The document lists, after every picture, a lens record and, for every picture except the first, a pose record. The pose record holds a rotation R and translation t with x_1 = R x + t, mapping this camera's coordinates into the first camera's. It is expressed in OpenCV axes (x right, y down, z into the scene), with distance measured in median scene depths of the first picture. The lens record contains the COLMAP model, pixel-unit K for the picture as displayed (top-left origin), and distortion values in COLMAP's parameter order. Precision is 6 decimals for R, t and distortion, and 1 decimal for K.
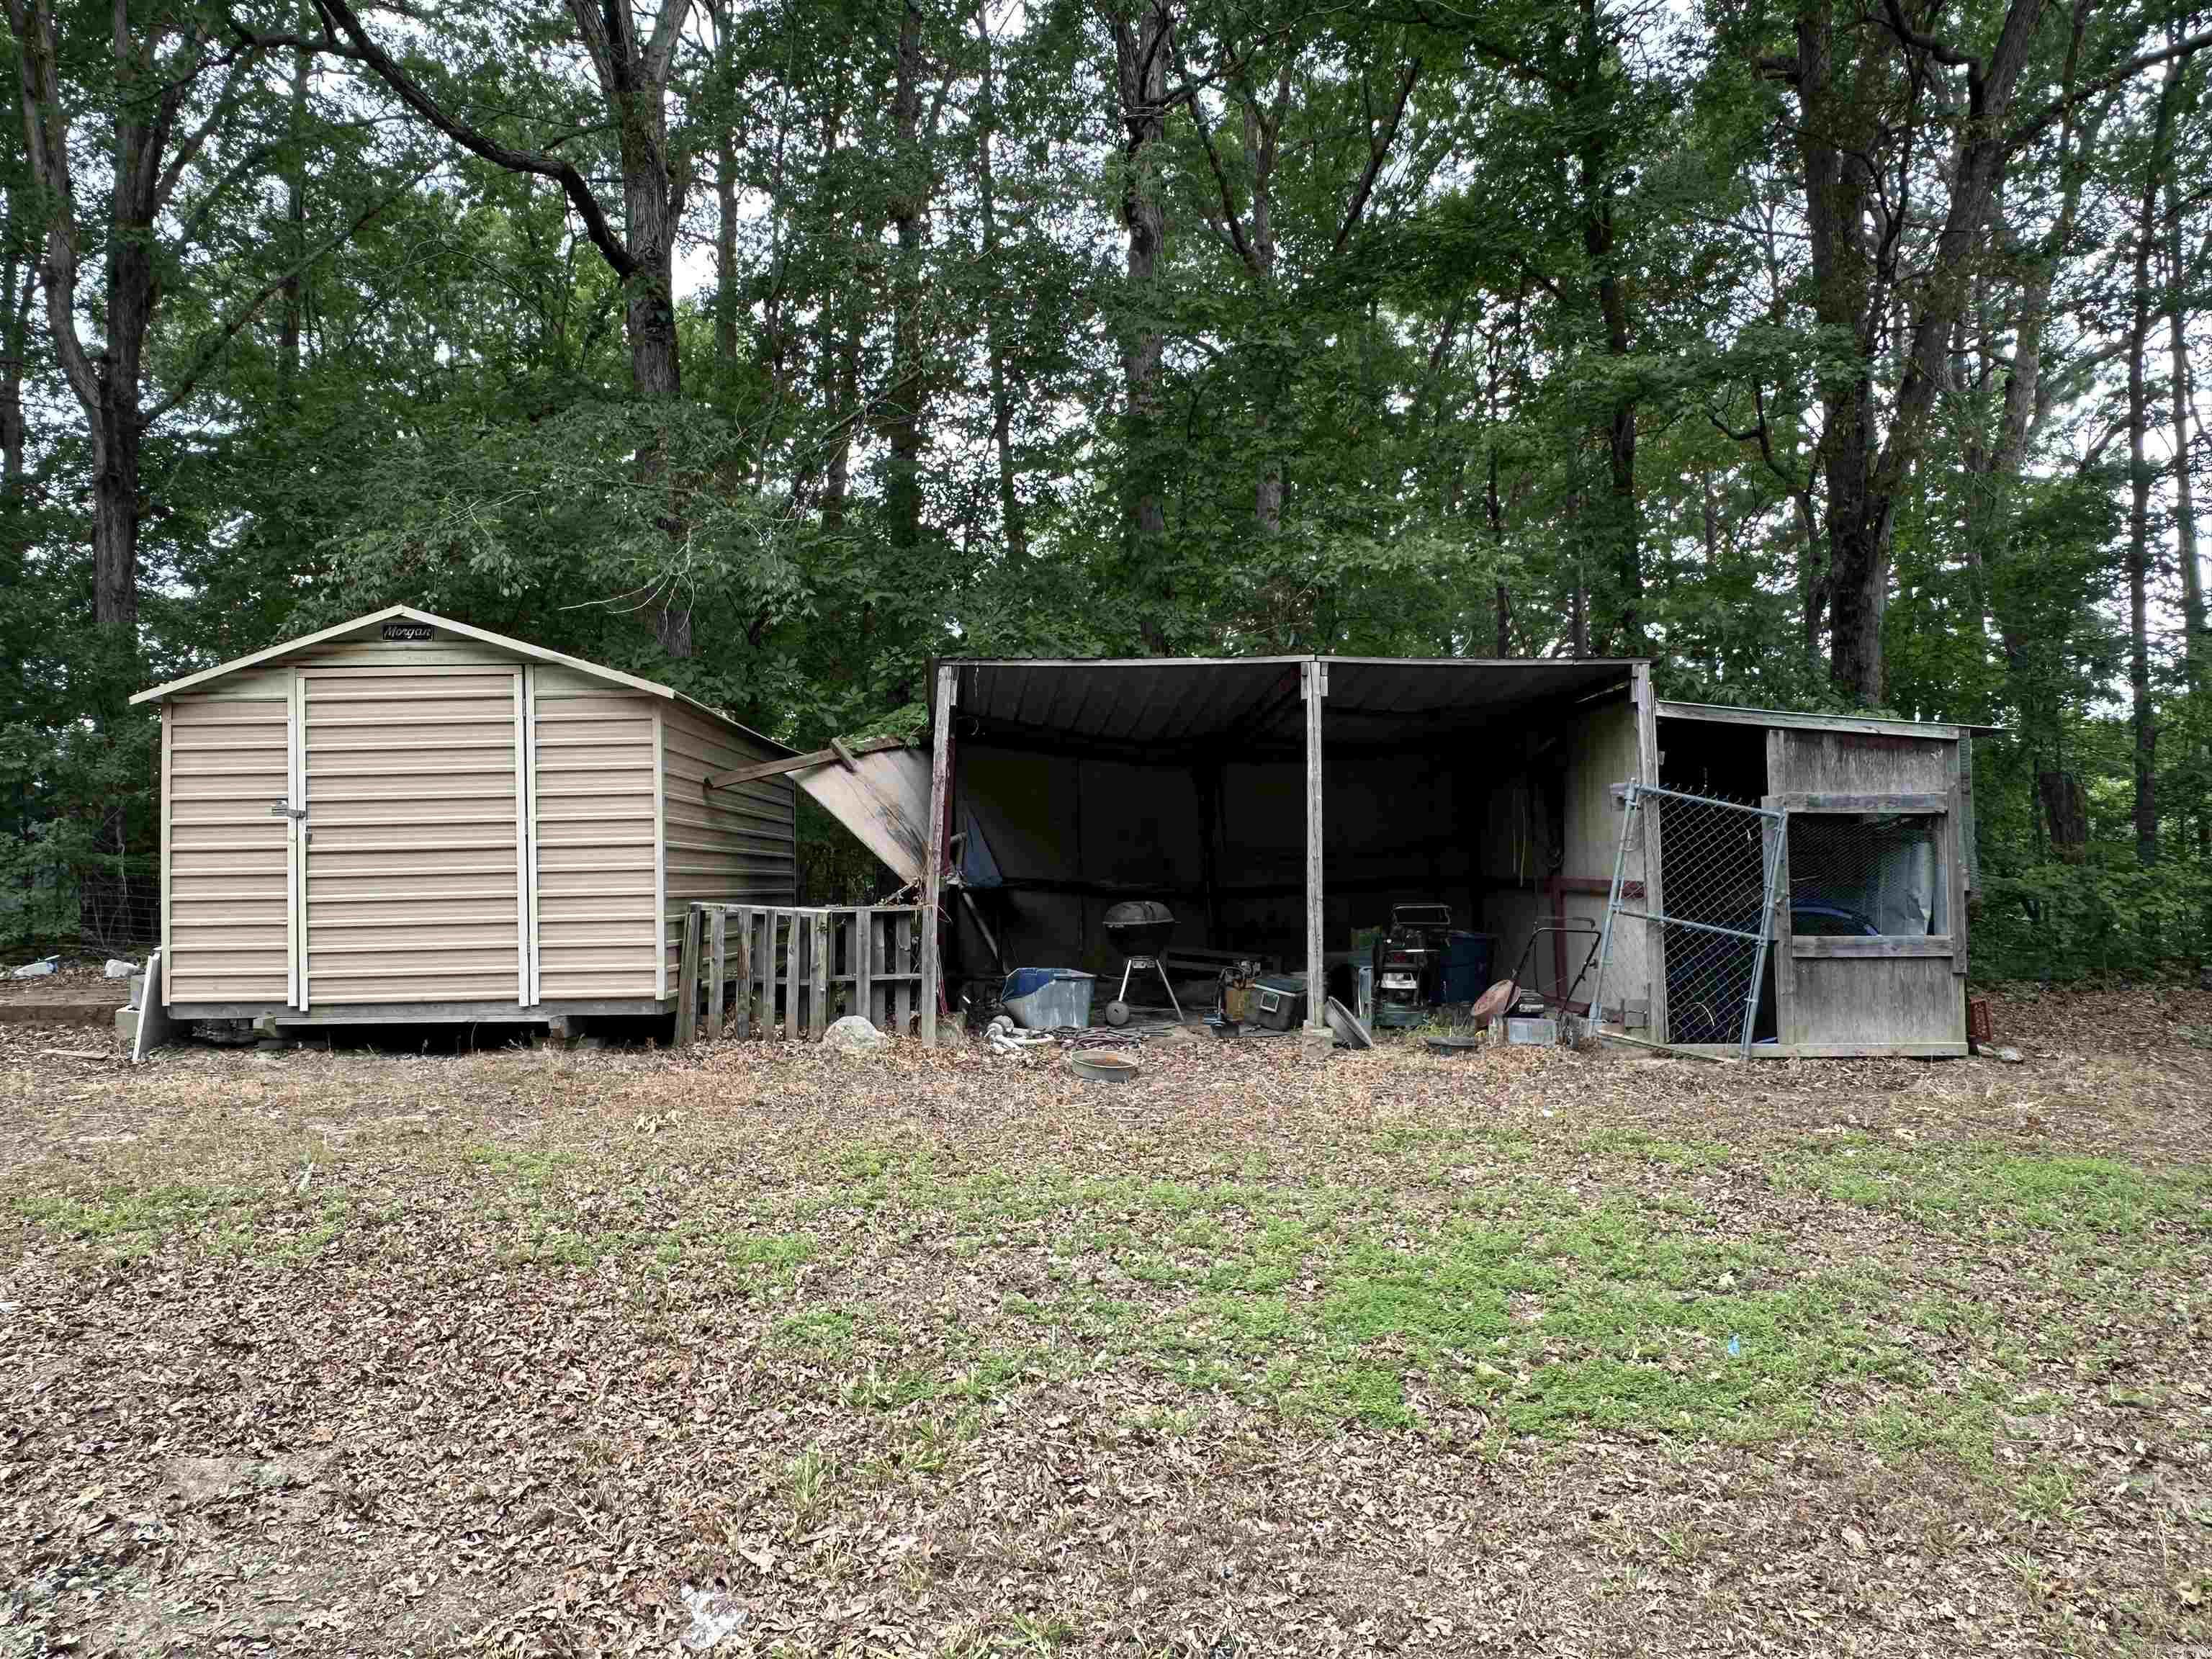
lens RADIAL K [[1481.8, 0, 1106.5], [0, 1481.8, 830.6], [0, 0, 1]] dist [0.001146, -0.000146]
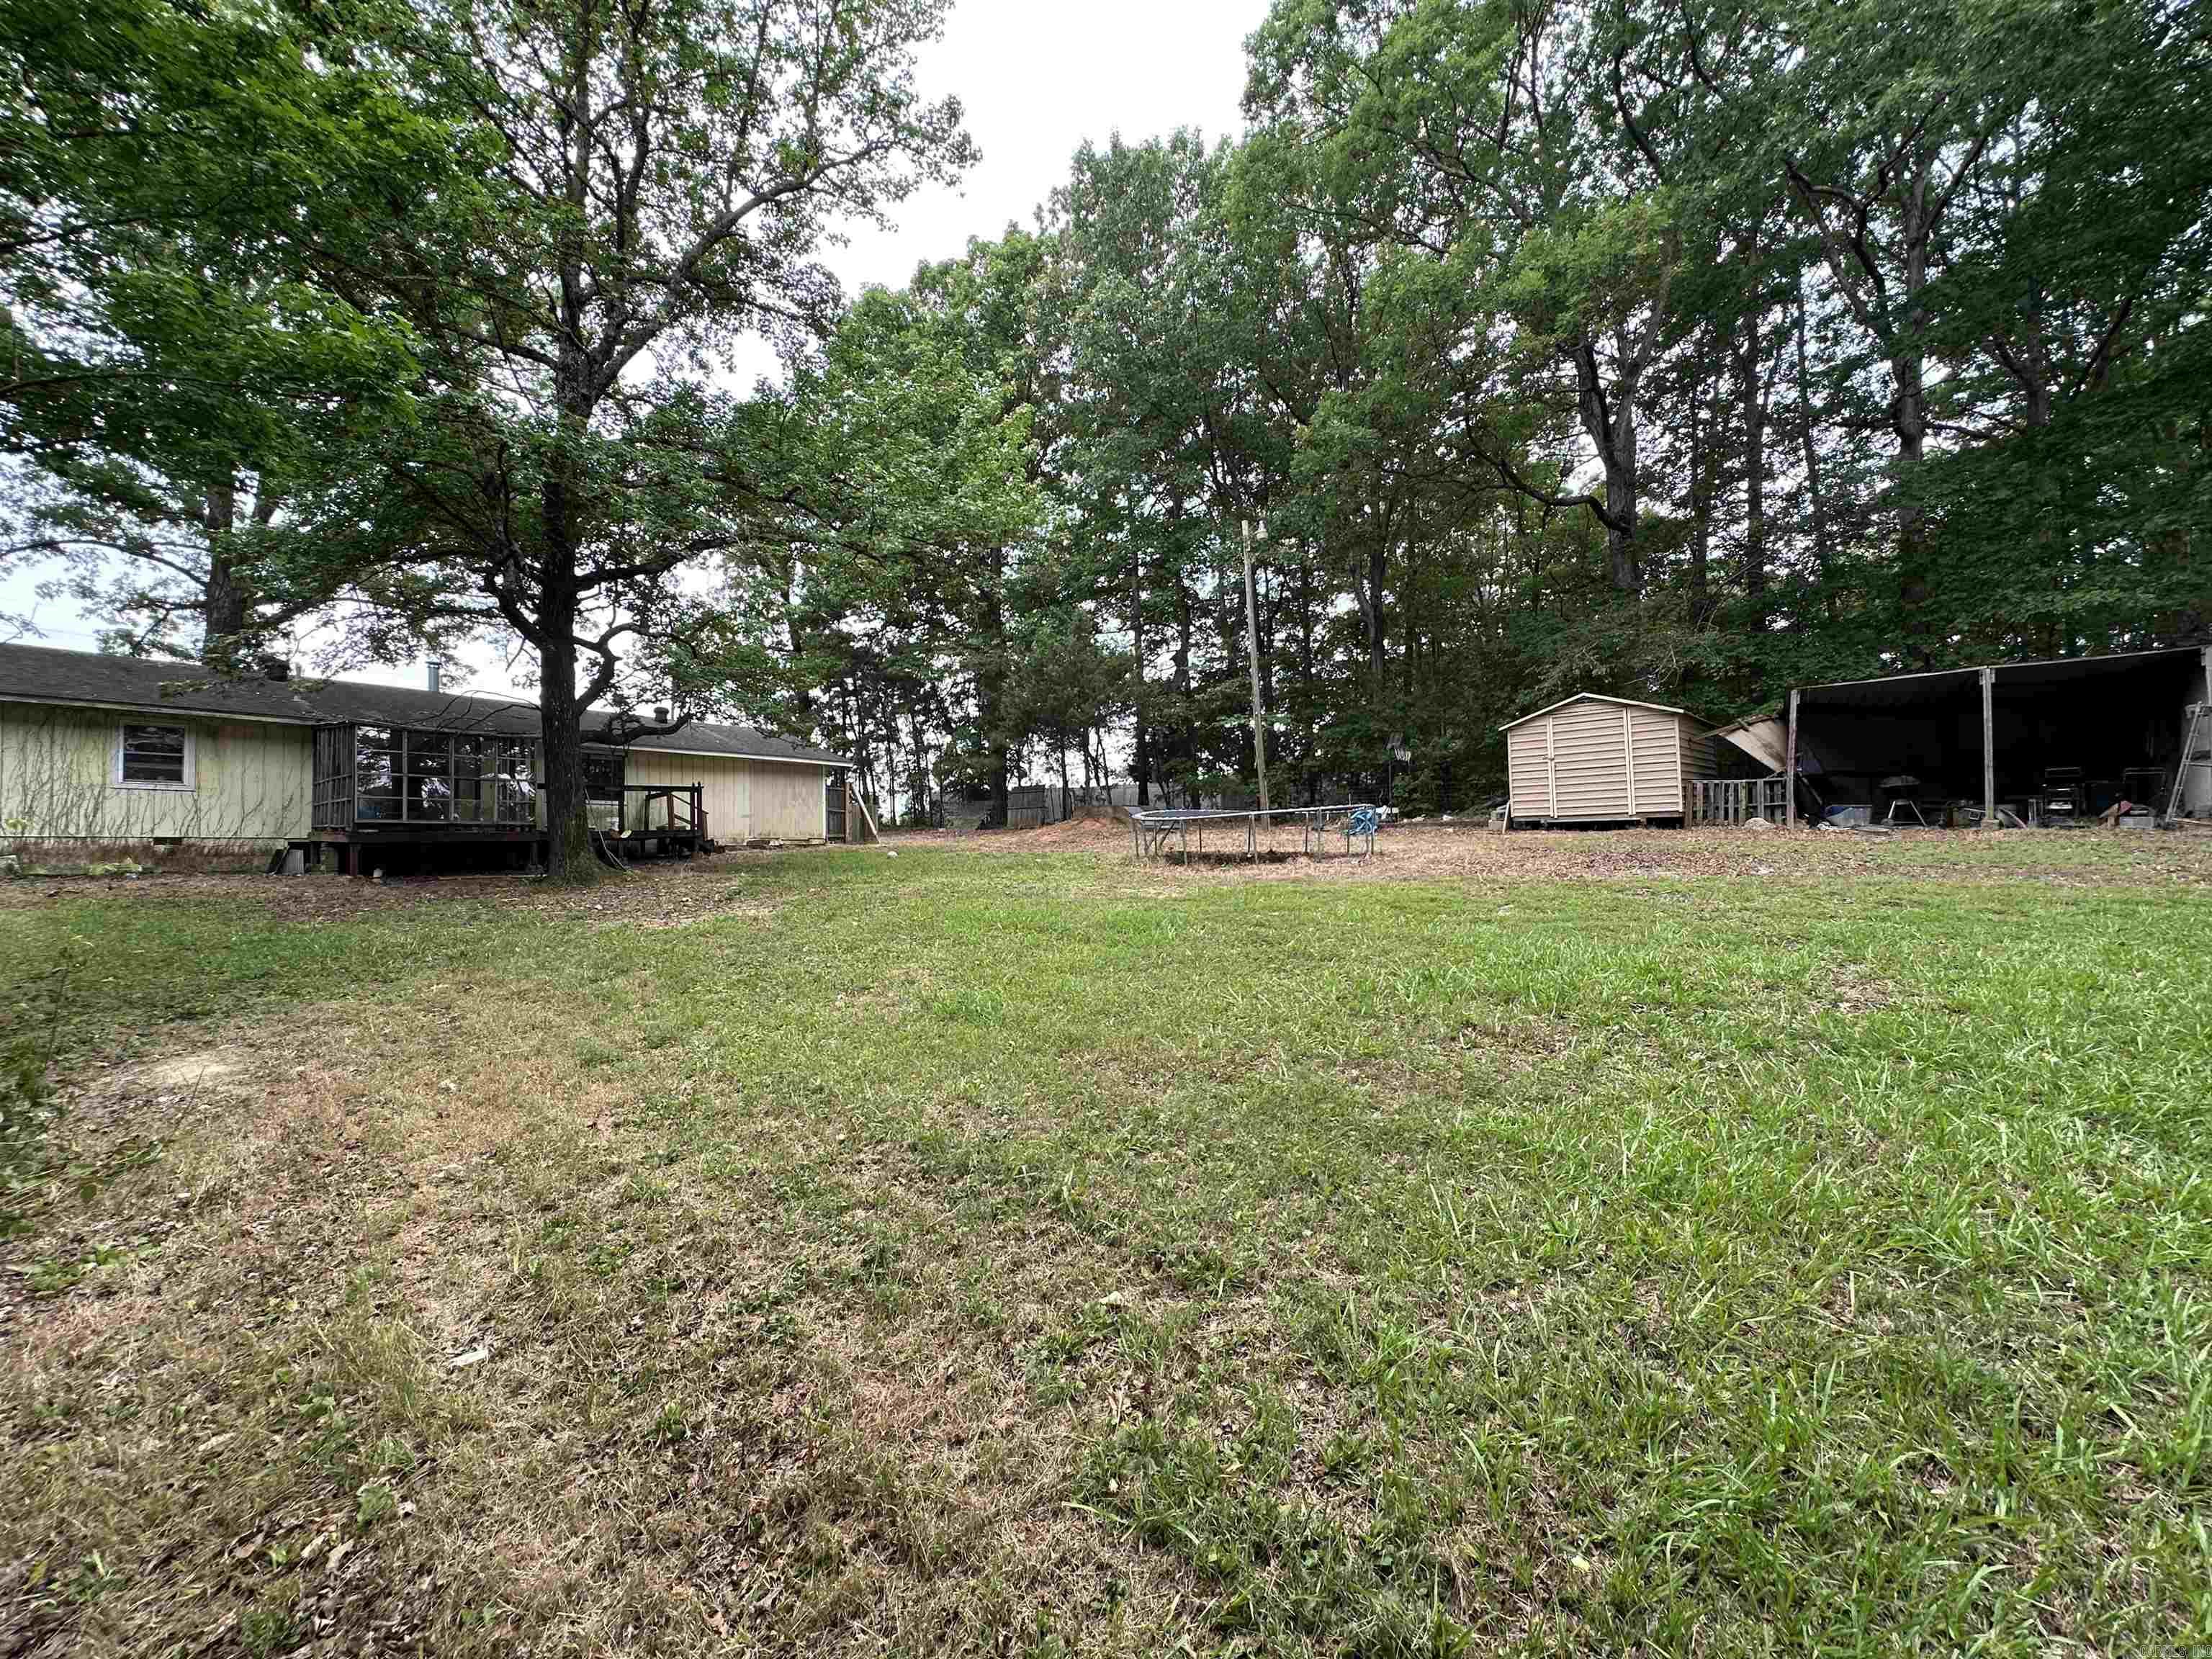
lens RADIAL K [[890.0, 0, 1107.2], [0, 890.0, 824.8], [0, 0, 1]] dist [0.001632, 0.000286]
pose [[0.729803, -0.016311, -0.683463, 0.084752], [0.050787, 0.998246, 0.030407, 0.023052], [0.681769, -0.056903, 0.729351, -1.072215]]
